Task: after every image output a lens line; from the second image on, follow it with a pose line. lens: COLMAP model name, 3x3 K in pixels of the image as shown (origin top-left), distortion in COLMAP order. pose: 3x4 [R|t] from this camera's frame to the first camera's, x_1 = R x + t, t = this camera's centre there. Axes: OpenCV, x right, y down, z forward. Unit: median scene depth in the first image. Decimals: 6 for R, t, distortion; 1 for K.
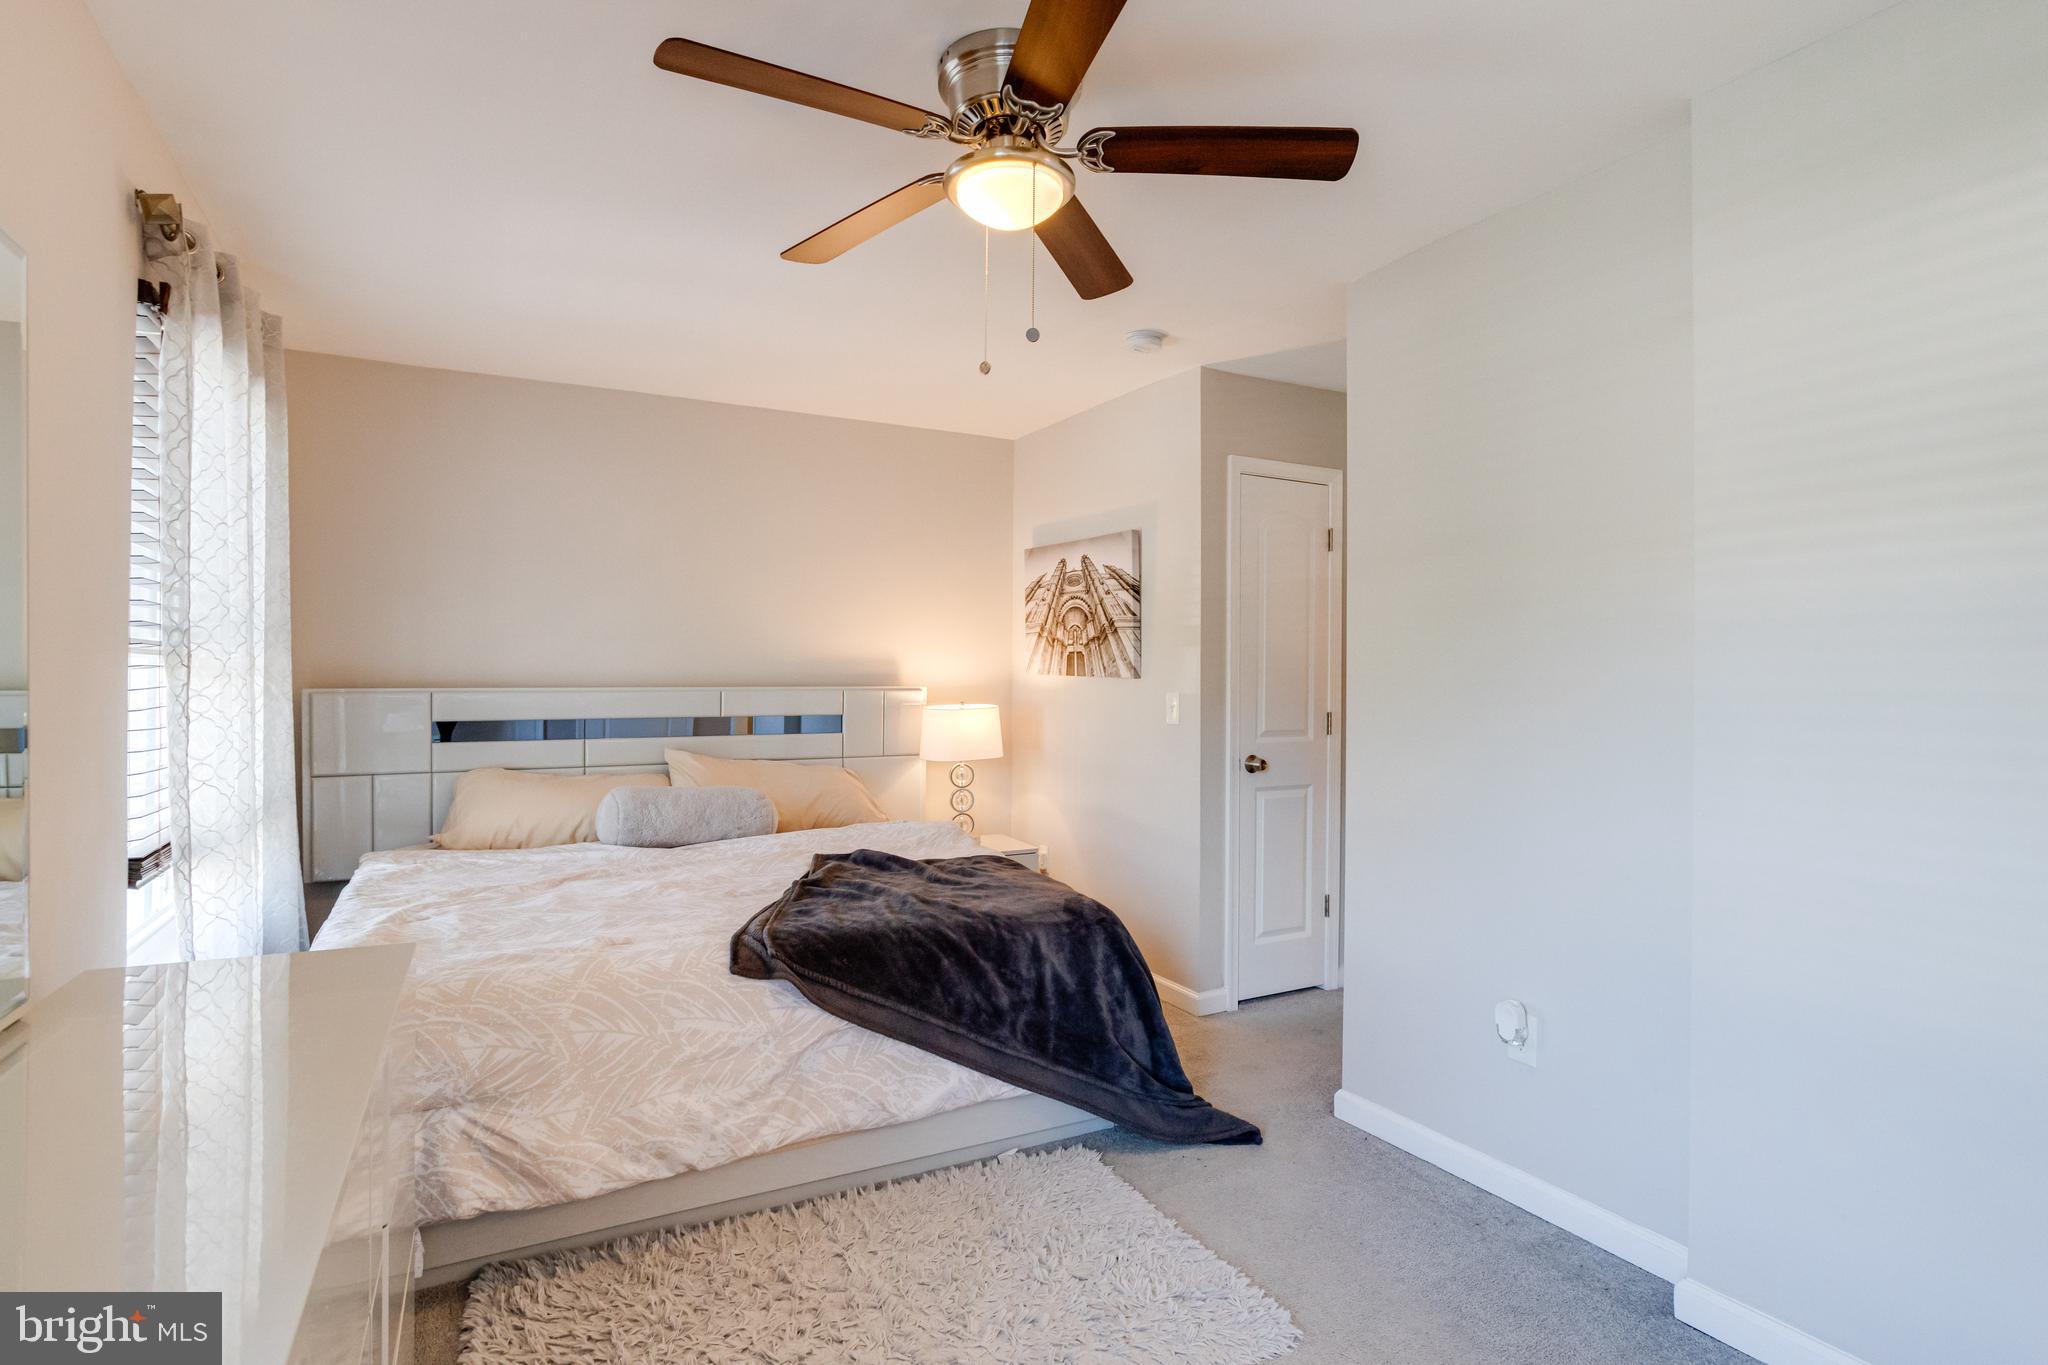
lens RADIAL K [[1123.9, 0, 972.3], [0, 1123.9, 681.8], [0, 0, 1]] dist [-0.022988, 0.009864]
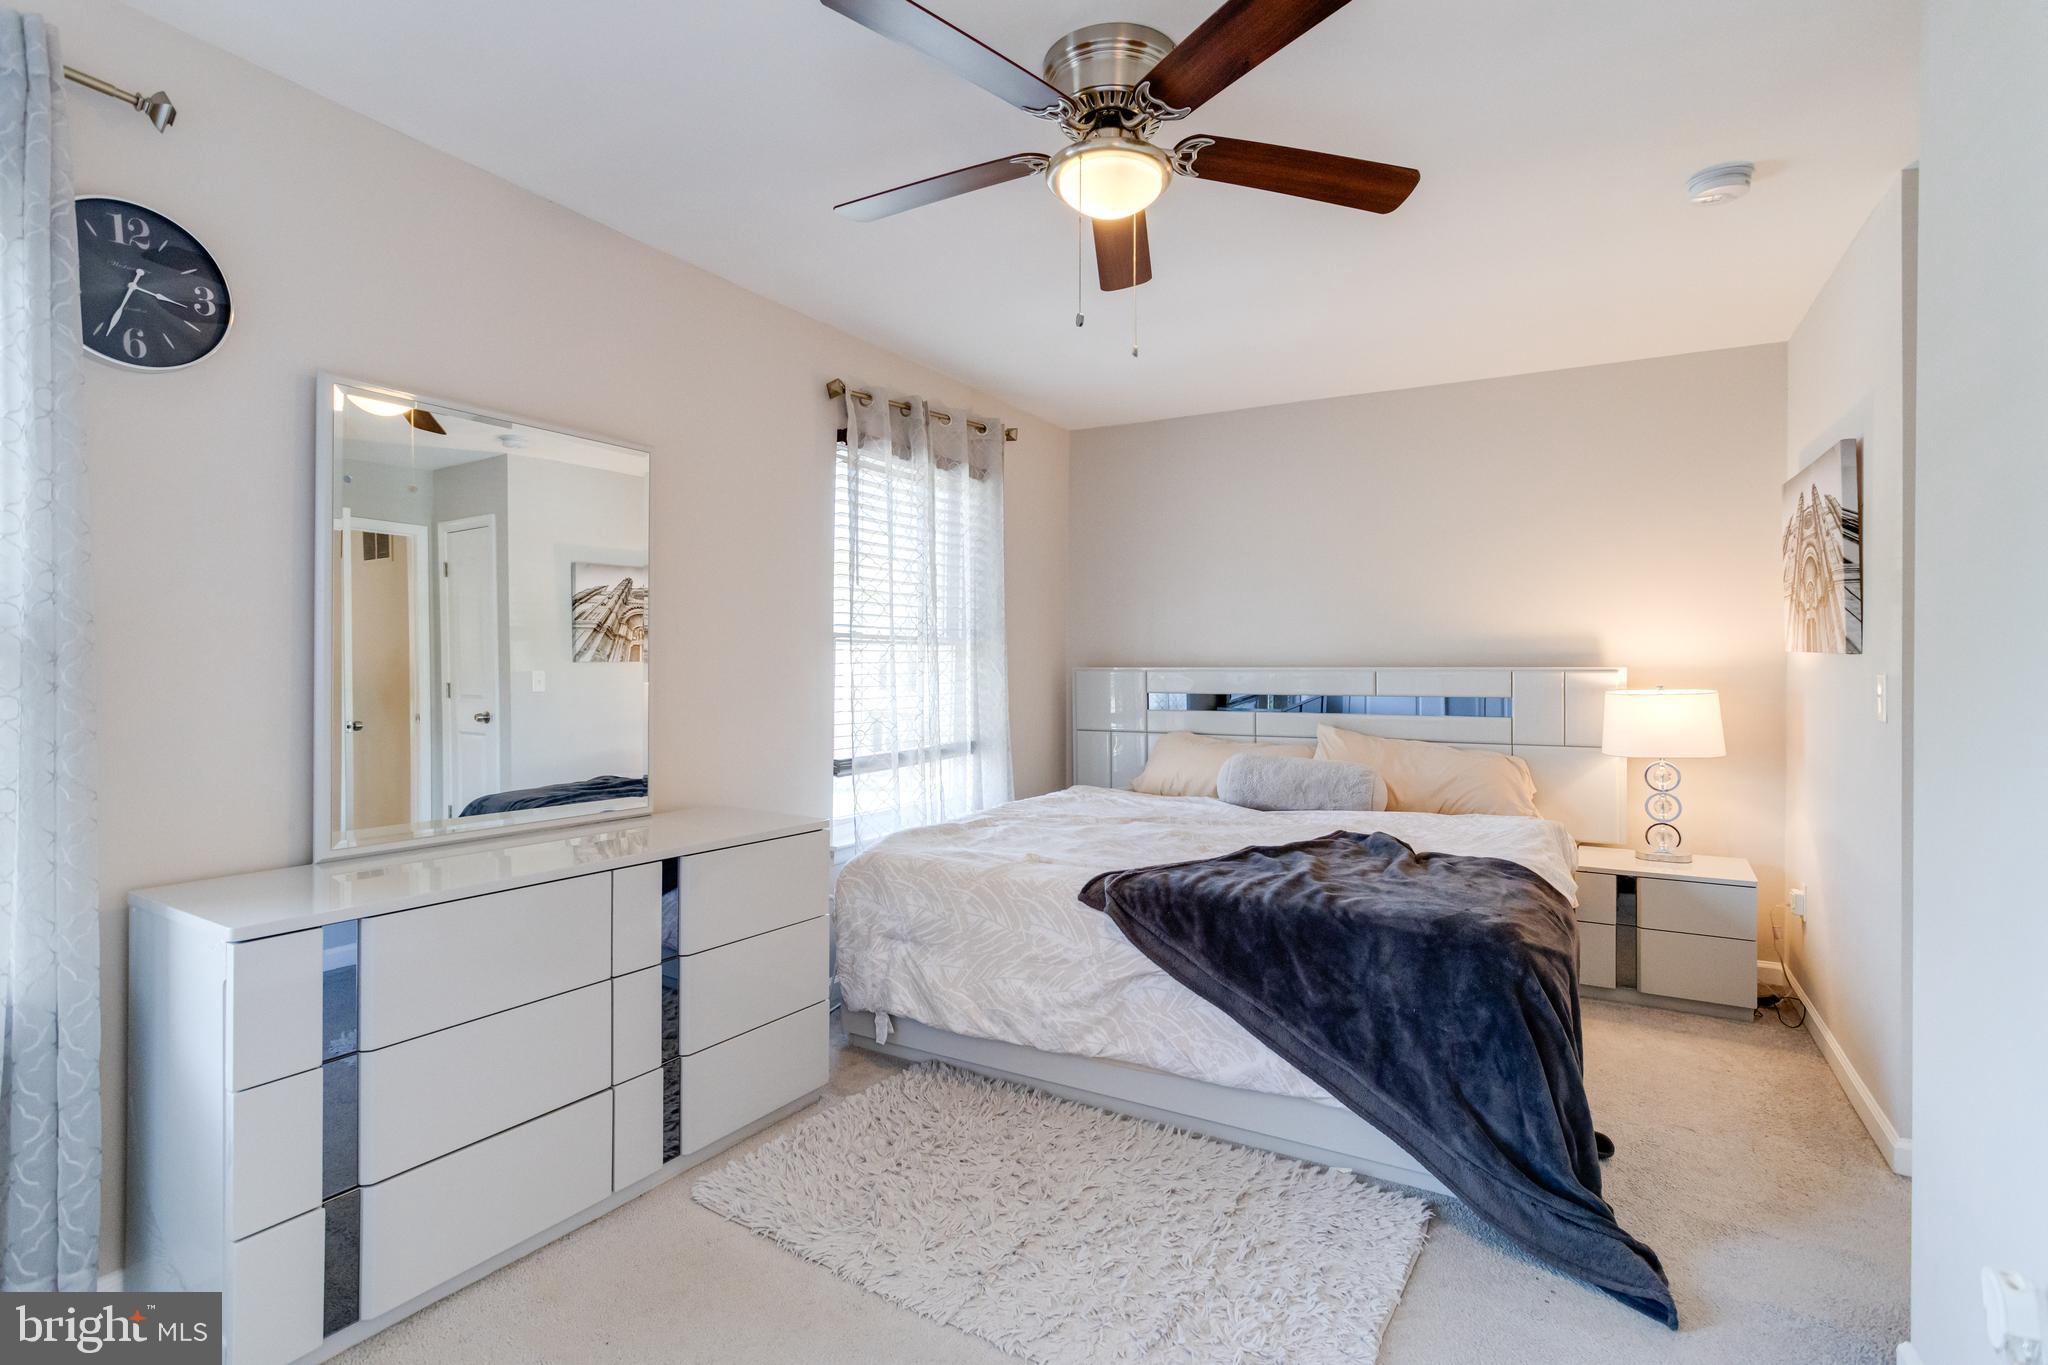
lens RADIAL K [[1016.9, 0, 1021.9], [0, 1016.9, 667.2], [0, 0, 1]] dist [-0.035210, 0.019909]
pose [[0.489076, -0.003546, -0.872234, 0.673868], [-0.003966, 0.999972, -0.006289, 0.017469], [0.872232, 0.006535, 0.489048, 0.395774]]
